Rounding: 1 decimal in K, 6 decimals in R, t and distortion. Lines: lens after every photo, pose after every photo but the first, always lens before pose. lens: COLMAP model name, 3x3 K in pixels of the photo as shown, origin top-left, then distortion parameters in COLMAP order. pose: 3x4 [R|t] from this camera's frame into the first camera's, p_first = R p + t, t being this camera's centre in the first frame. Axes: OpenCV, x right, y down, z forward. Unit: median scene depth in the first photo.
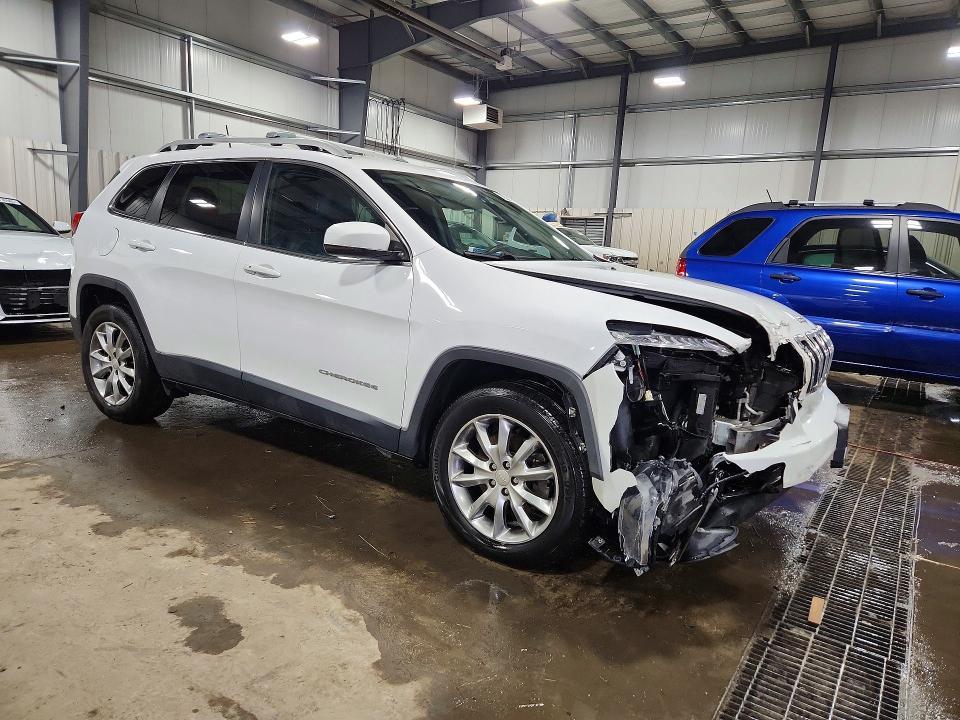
lens RADIAL K [[645.8, 0, 485.5], [0, 645.8, 357.9], [0, 0, 1]] dist [0.087567, -0.079066]
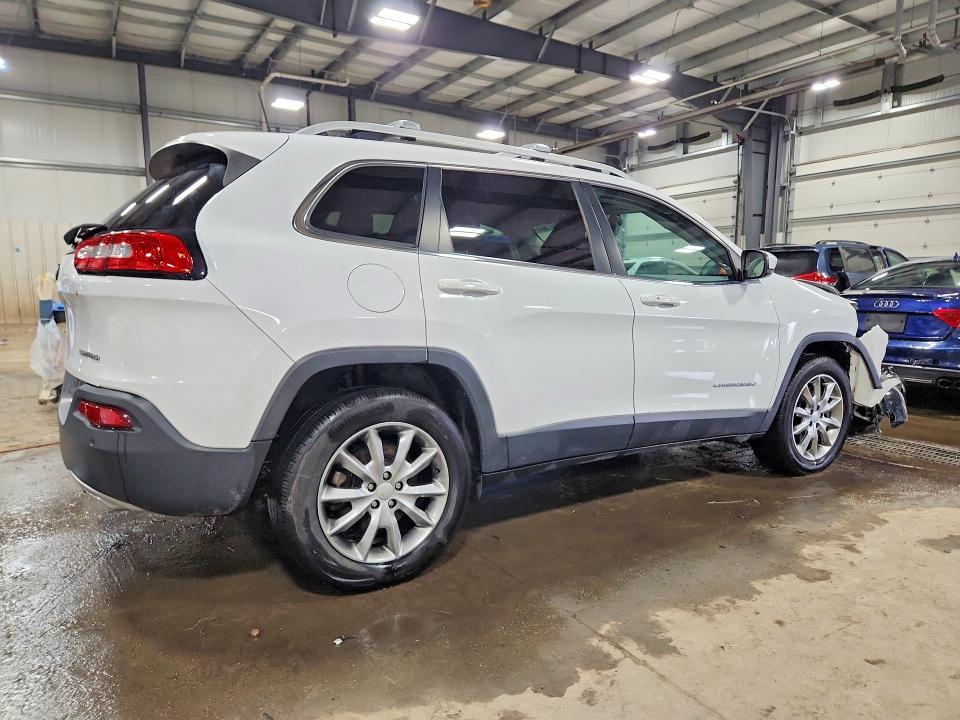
lens RADIAL K [[645.8, 0, 485.5], [0, 645.8, 357.9], [0, 0, 1]] dist [0.087567, -0.079066]
pose [[0.392481, -0.160746, 0.905604, -1.486324], [0.177605, 0.979324, 0.096859, -0.214452], [-0.902449, 0.122824, 0.412916, 0.939180]]
